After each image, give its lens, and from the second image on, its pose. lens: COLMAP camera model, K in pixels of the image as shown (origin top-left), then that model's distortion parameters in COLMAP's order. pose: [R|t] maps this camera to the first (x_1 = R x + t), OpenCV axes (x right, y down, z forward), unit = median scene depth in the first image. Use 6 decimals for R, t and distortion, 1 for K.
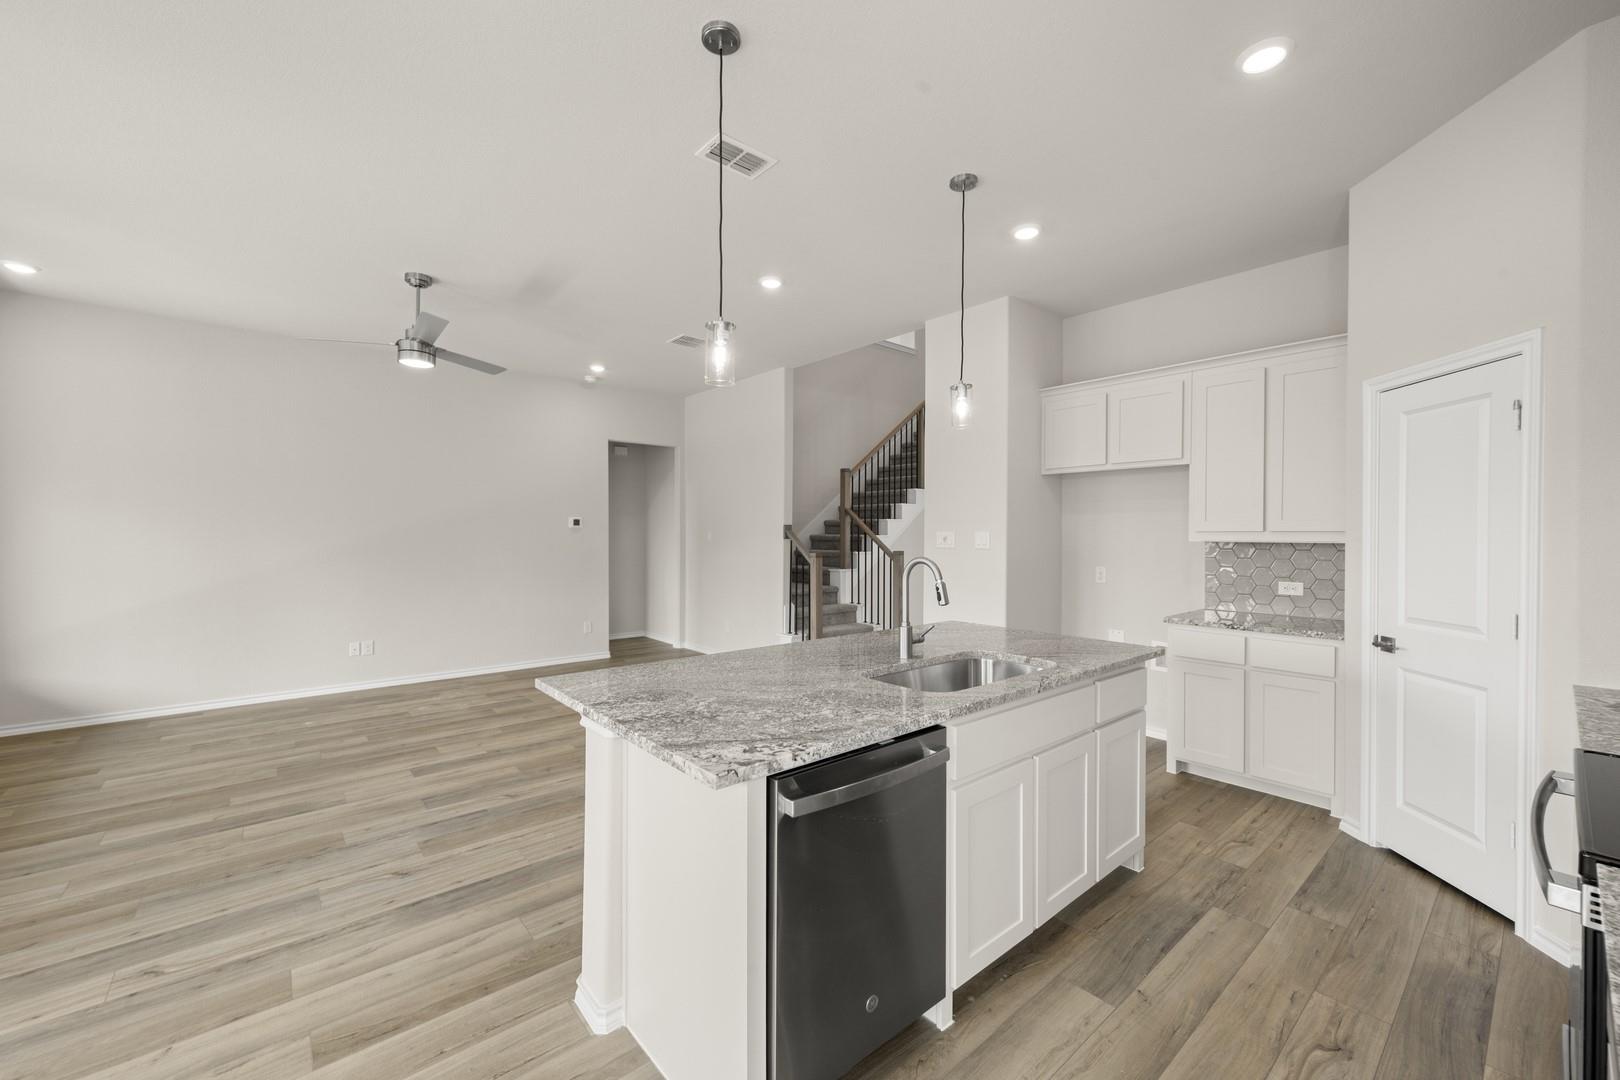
lens RADIAL K [[648.7, 0, 828.9], [0, 648.7, 536.3], [0, 0, 1]] dist [-0.000384, 0.000159]
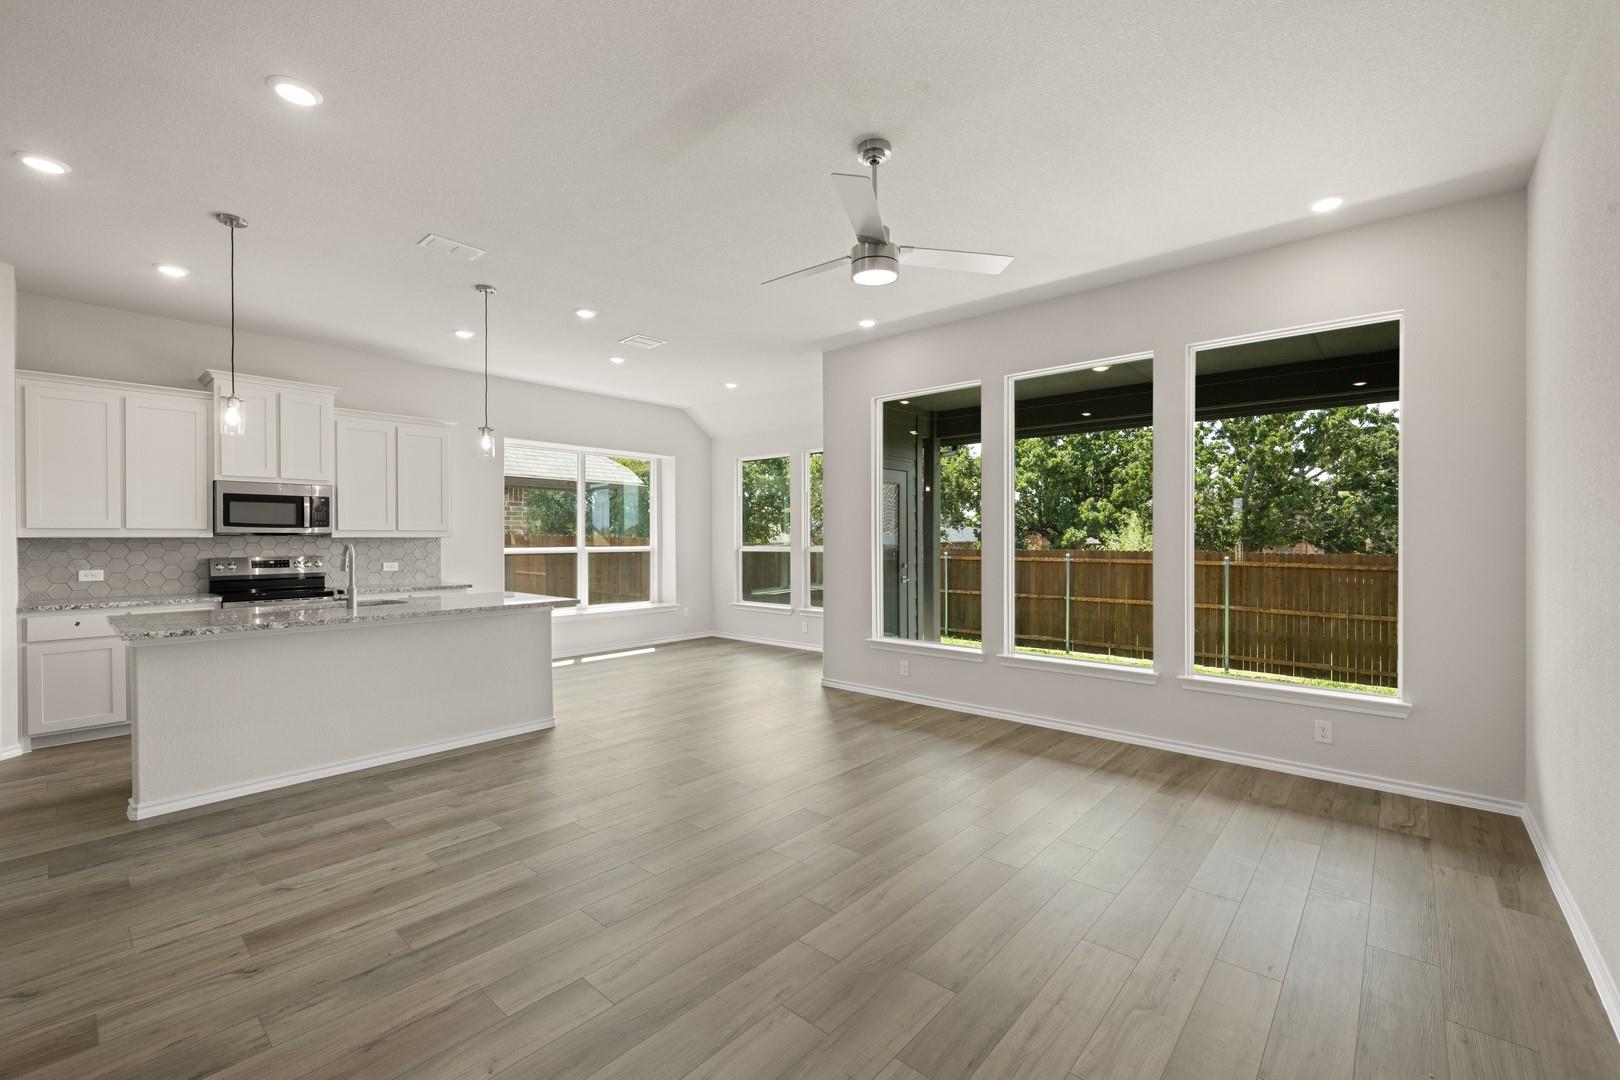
lens RADIAL K [[672.7, 0, 810.0], [0, 672.7, 540.0], [0, 0, 1]] dist [0.000518, 0.000080]
pose [[-0.992970, -0.000594, -0.118362, -0.617240], [-0.001581, 0.999965, 0.008244, 0.006673], [0.118353, 0.008373, -0.992936, 2.139663]]
